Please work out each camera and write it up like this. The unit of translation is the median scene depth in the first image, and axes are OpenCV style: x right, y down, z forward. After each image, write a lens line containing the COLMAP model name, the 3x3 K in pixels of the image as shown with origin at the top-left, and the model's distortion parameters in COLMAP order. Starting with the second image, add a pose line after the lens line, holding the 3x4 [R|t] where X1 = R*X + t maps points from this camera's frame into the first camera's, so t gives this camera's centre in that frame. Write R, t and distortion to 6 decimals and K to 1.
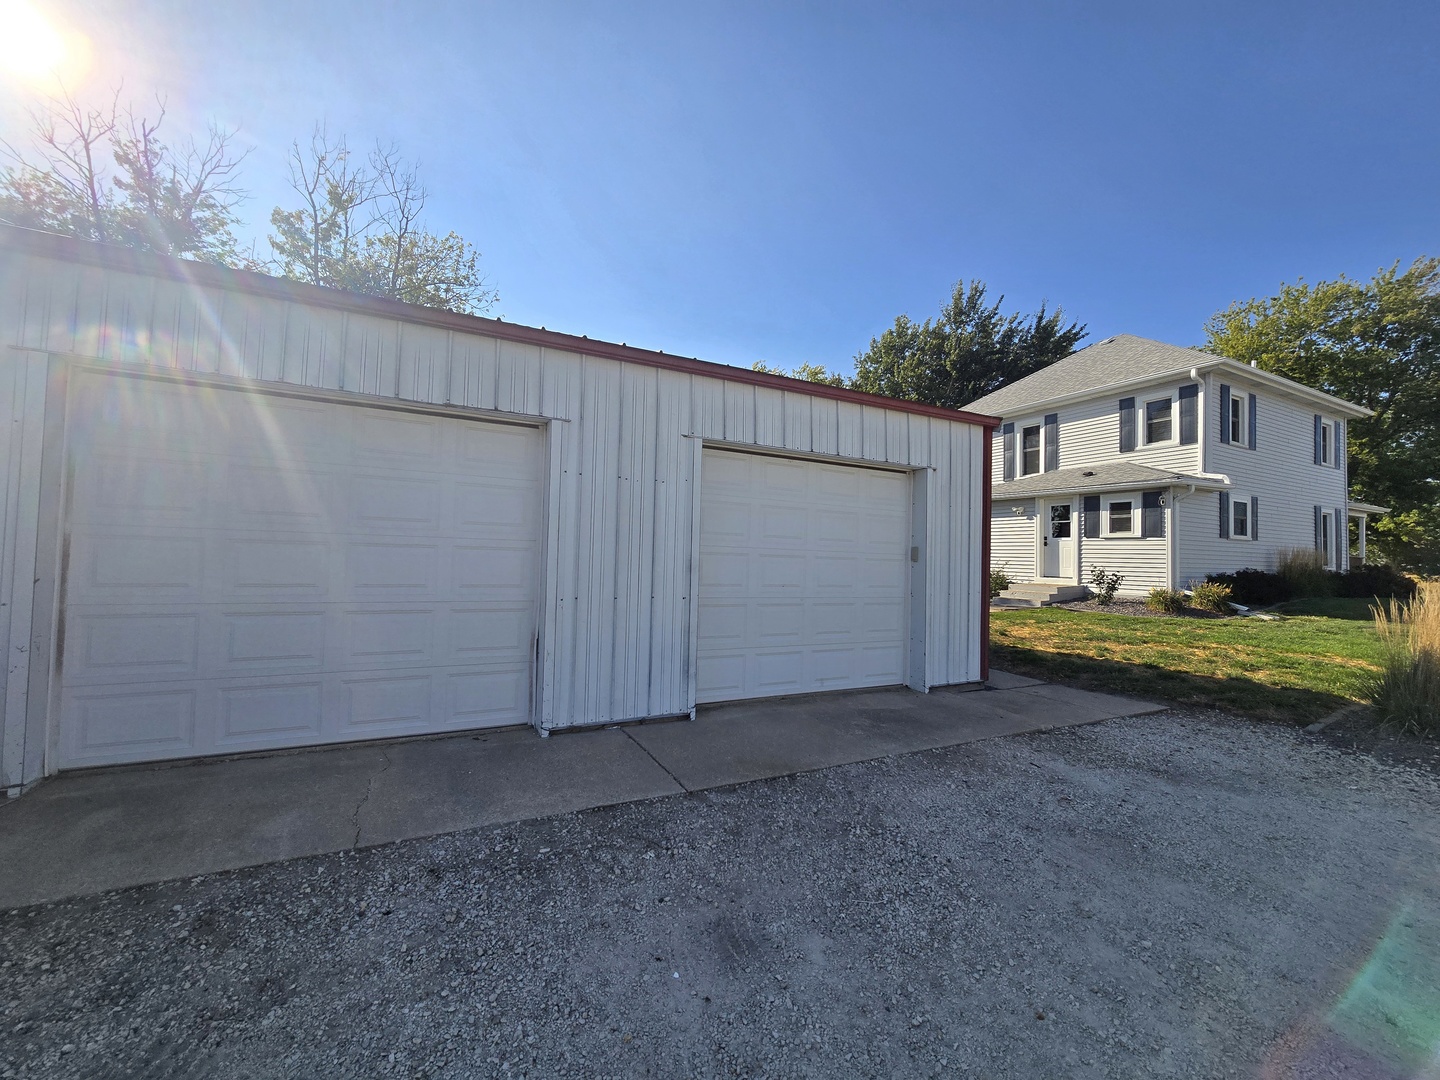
lens RADIAL K [[581.0, 0, 724.0], [0, 581.0, 539.9], [0, 0, 1]] dist [-0.001042, -0.000095]
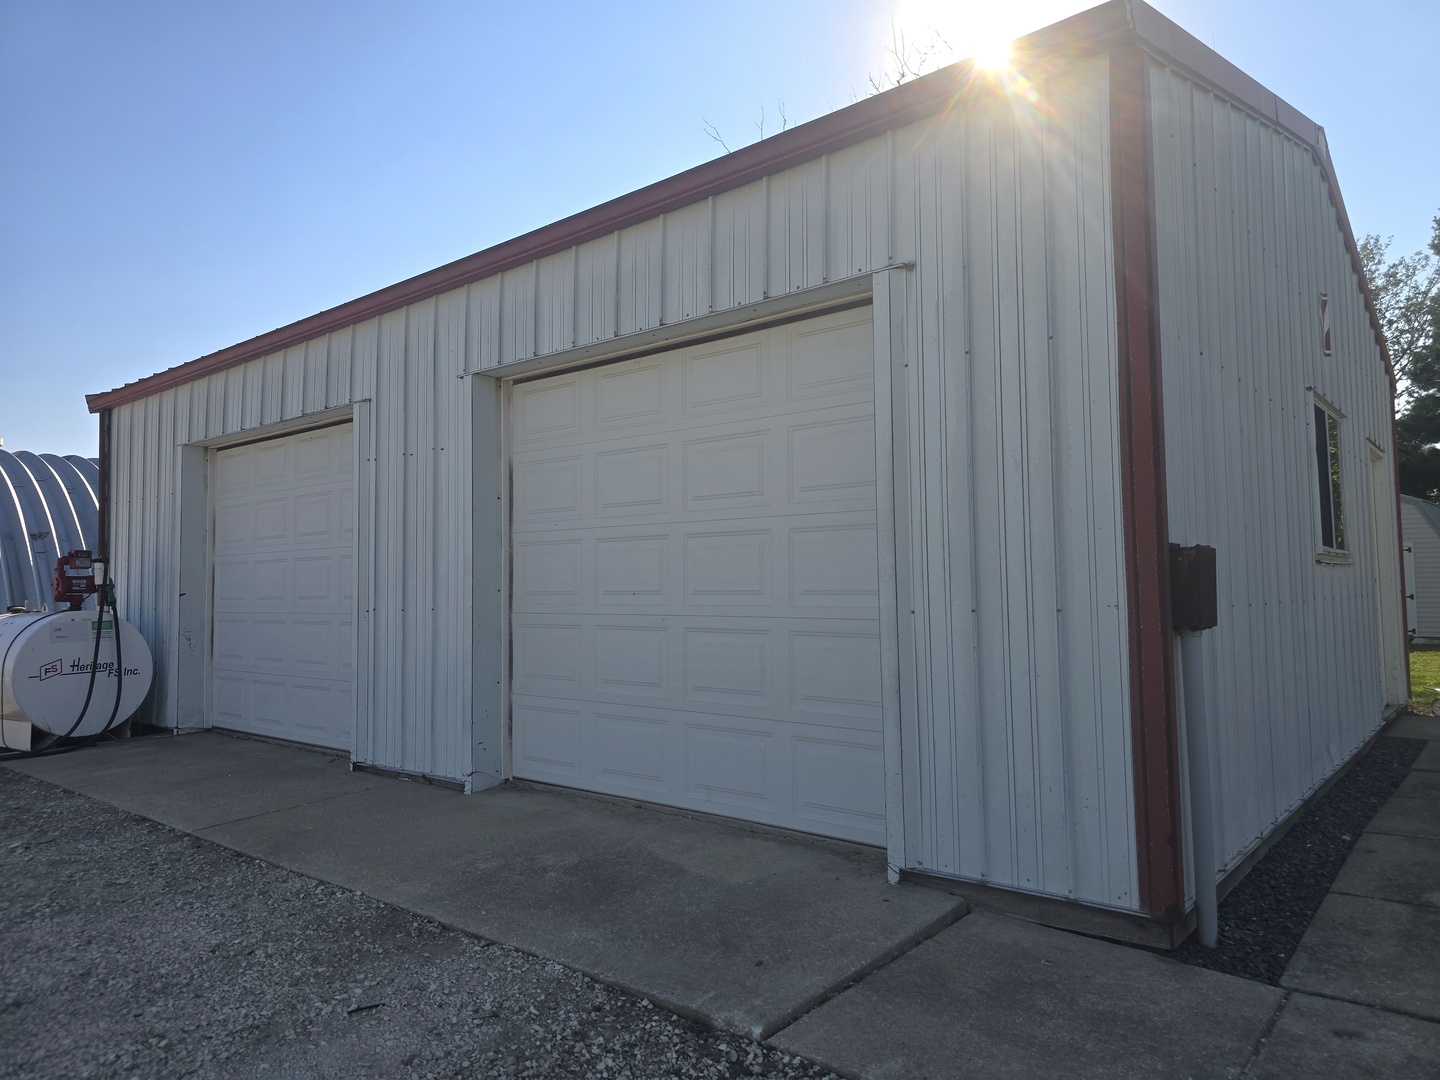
lens RADIAL K [[958.8, 0, 721.7], [0, 958.8, 540.8], [0, 0, 1]] dist [0.009793, 0.002014]
pose [[0.384227, -0.081718, -0.919615, 1.139263], [0.052385, 0.996400, -0.066654, 0.112934], [0.921751, -0.022563, 0.387125, 0.881792]]
